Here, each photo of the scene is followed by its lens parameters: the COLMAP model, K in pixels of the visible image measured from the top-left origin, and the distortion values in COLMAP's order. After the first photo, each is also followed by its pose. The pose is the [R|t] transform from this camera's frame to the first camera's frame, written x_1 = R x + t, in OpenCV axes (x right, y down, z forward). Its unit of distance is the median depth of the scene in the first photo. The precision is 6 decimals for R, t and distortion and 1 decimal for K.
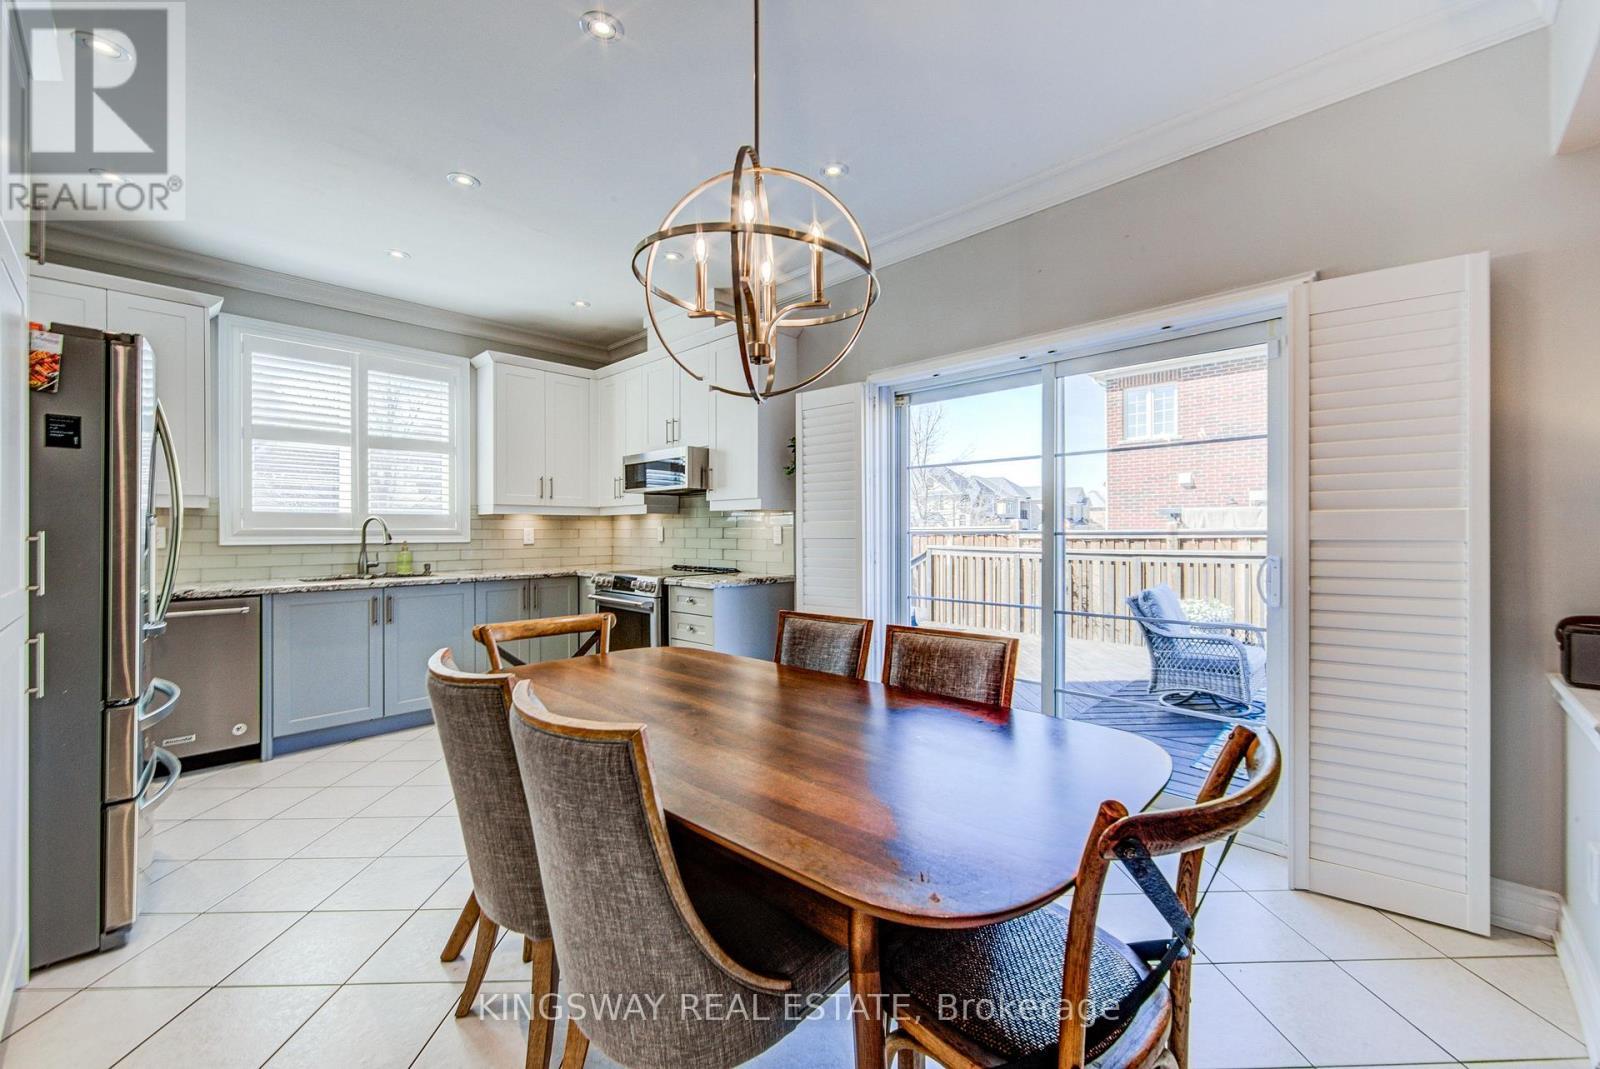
lens RADIAL K [[636.1, 0, 799.5], [0, 636.1, 532.0], [0, 0, 1]] dist [0.026418, 0.000305]
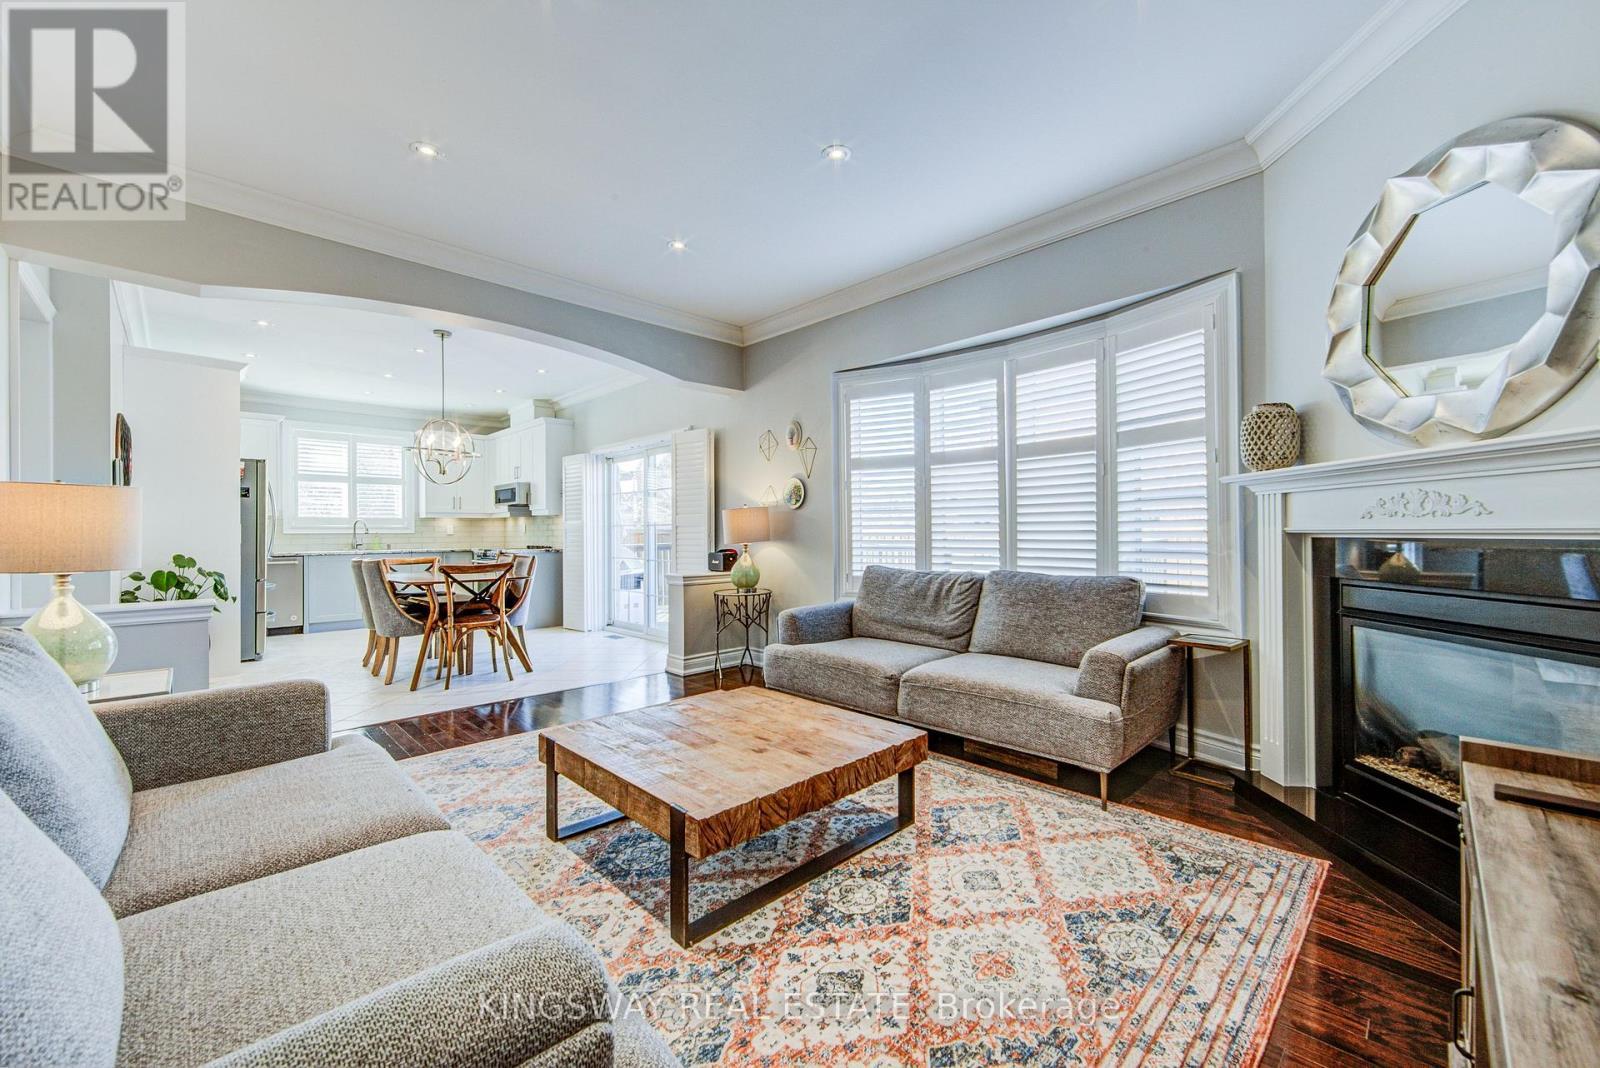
lens RADIAL K [[636.1, 0, 800.7], [0, 636.1, 534.5], [0, 0, 1]] dist [0.026418, 0.000305]
pose [[0.999448, -0.003516, -0.033040, 0.704080], [0.003517, 0.999994, -0.000015, 0.026155], [0.033039, -0.000101, 0.999454, -0.860671]]
